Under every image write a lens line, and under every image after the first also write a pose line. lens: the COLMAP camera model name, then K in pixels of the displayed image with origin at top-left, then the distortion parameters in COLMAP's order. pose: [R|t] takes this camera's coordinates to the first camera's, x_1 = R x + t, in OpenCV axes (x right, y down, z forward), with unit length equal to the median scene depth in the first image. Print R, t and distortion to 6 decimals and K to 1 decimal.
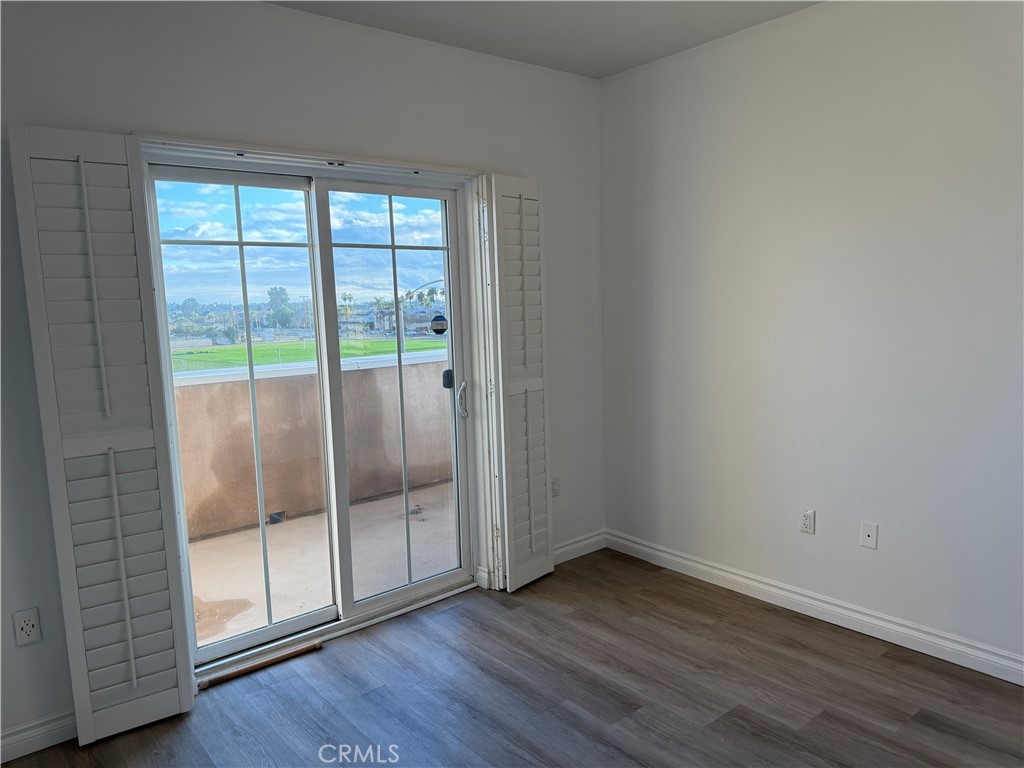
lens RADIAL K [[733.5, 0, 511.4], [0, 733.5, 385.3], [0, 0, 1]] dist [0.079641, -0.091561]
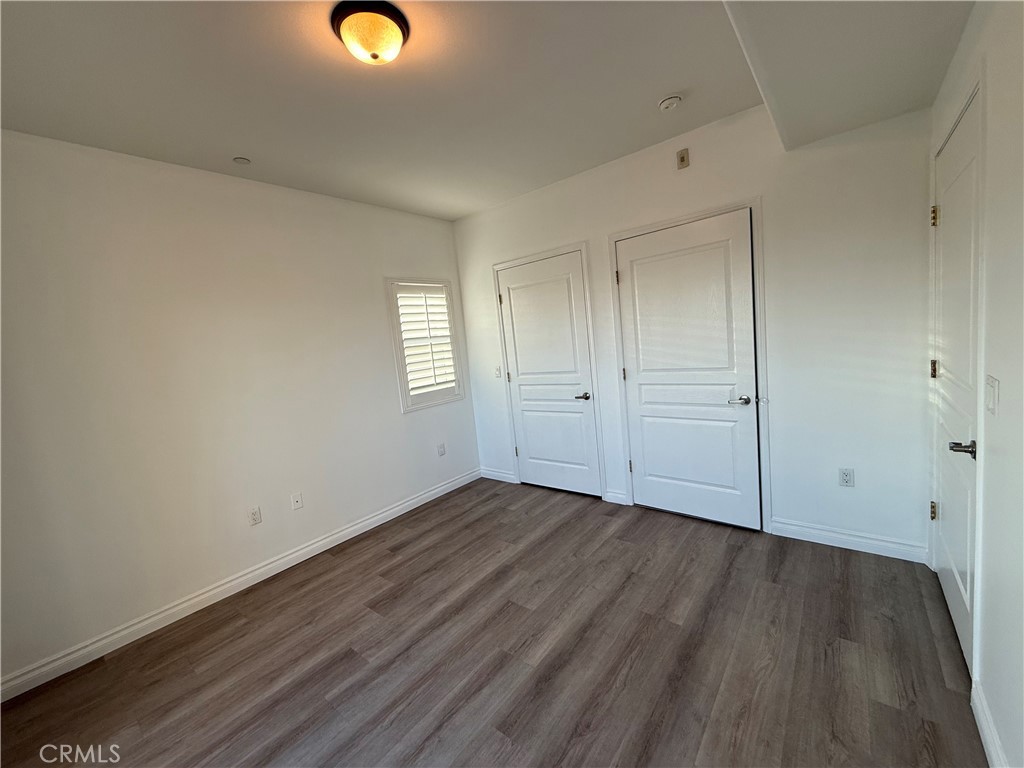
lens RADIAL K [[410.2, 0, 511.7], [0, 410.2, 382.1], [0, 0, 1]] dist [0.000834, 0.000302]
pose [[-0.189680, -0.060730, 0.979966, -0.543786], [0.217656, 0.970652, 0.102281, -0.056105], [-0.957417, 0.232696, -0.170895, 0.660723]]
